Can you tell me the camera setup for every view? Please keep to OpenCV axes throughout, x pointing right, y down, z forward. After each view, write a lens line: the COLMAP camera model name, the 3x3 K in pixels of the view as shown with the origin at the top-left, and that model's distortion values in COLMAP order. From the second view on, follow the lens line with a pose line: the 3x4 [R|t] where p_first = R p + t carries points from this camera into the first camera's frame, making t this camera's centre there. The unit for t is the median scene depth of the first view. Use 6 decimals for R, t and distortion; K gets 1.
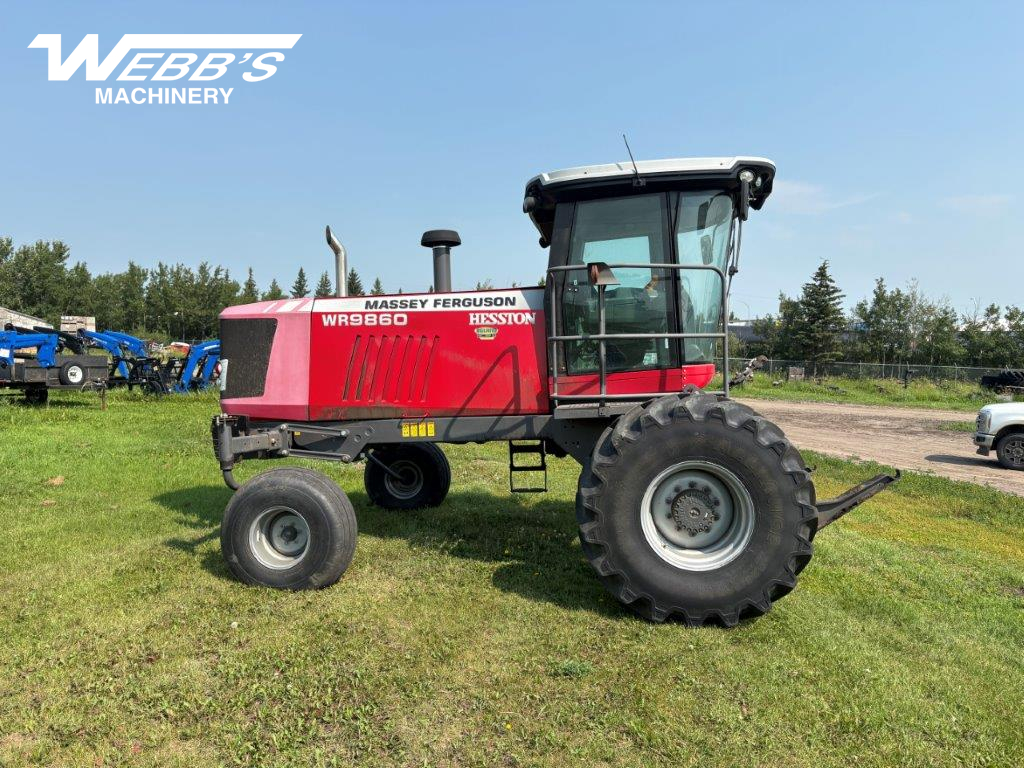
lens RADIAL K [[788.8, 0, 509.7], [0, 788.8, 381.8], [0, 0, 1]] dist [0.028443, 0.000321]
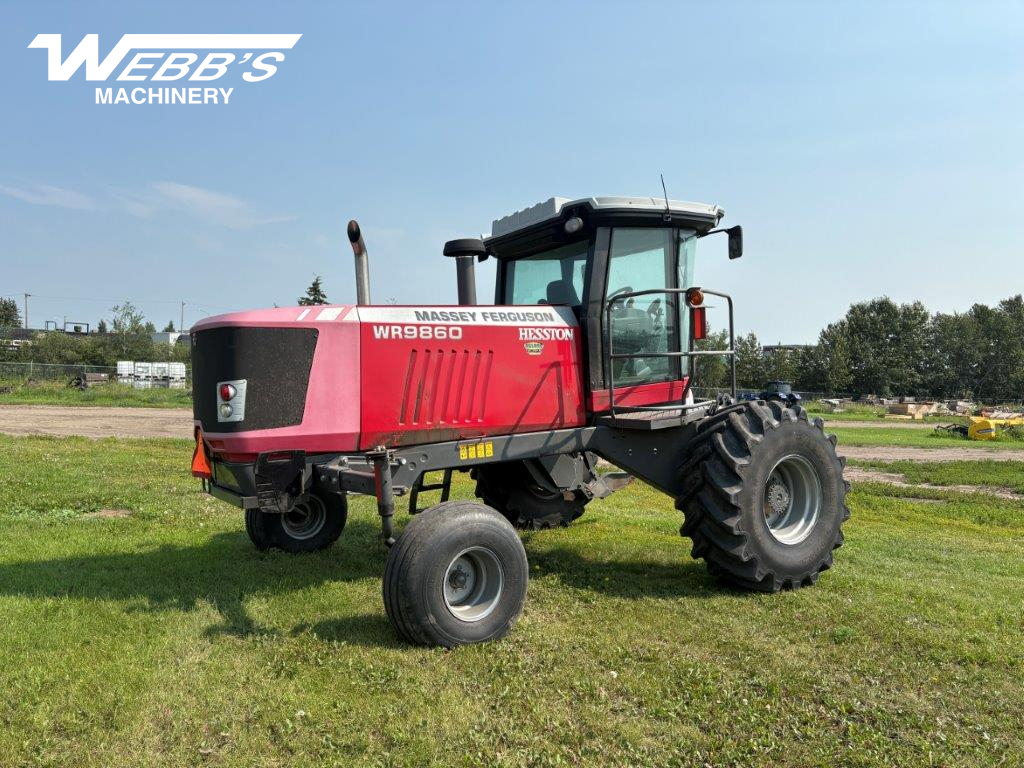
lens RADIAL K [[788.8, 0, 509.7], [0, 788.8, 381.8], [0, 0, 1]] dist [0.028443, 0.000321]
pose [[0.772340, -0.020161, 0.634890, -0.675024], [0.029083, 0.999570, -0.003638, -0.016702], [-0.634544, 0.021274, 0.772594, 0.248493]]
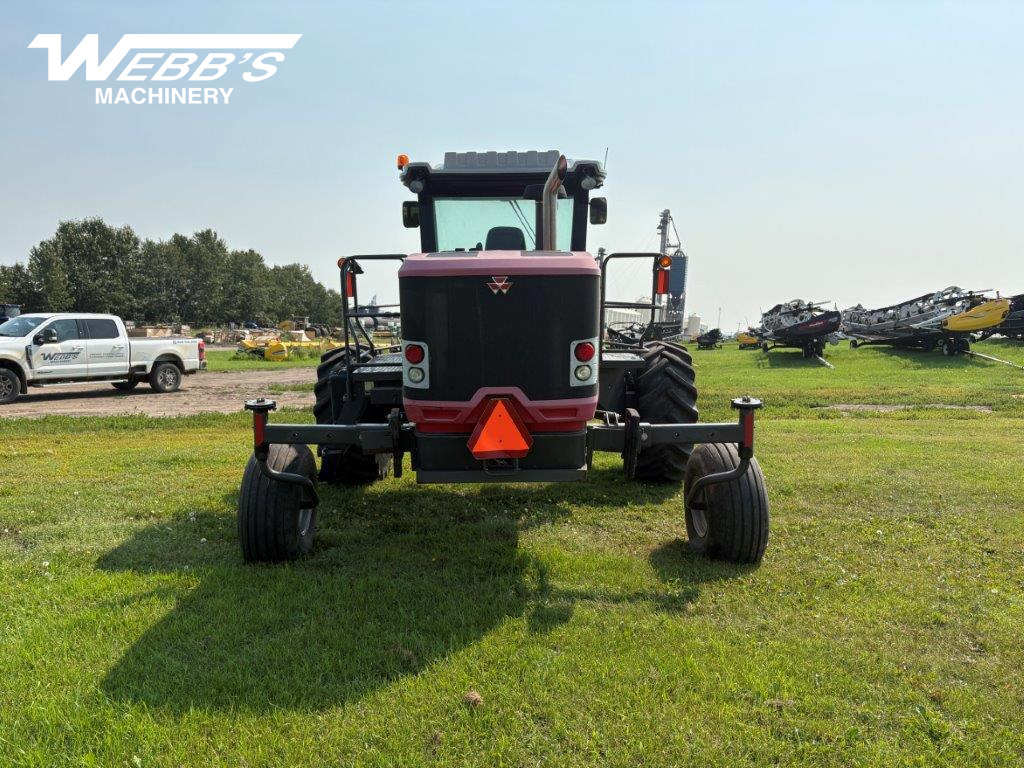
lens RADIAL K [[788.8, 0, 509.7], [0, 788.8, 381.8], [0, 0, 1]] dist [0.028443, 0.000321]
pose [[-0.158358, -0.113413, 0.980847, -1.034351], [0.006801, 0.993233, 0.115943, -0.069173], [-0.987358, 0.025031, -0.156515, 1.197101]]
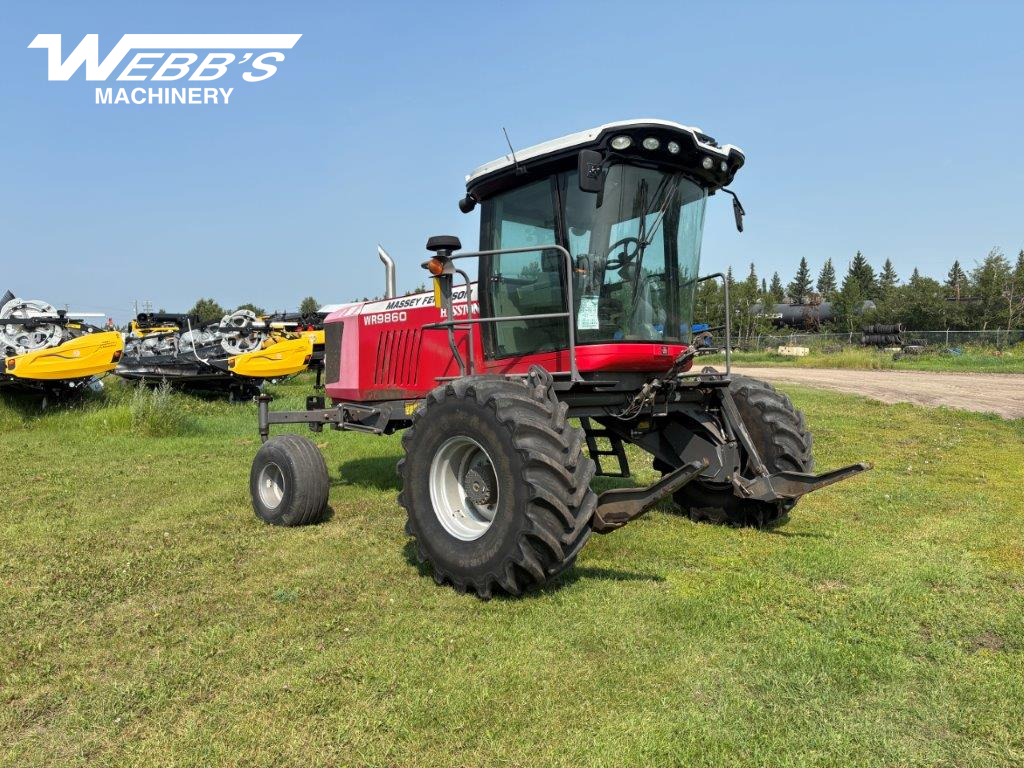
lens RADIAL K [[788.8, 0, 509.7], [0, 788.8, 381.8], [0, 0, 1]] dist [0.028443, 0.000321]
pose [[0.785689, -0.009540, -0.618548, 0.723390], [0.013802, 0.999903, 0.002110, 0.019592], [0.618467, -0.010195, 0.785744, 0.162022]]
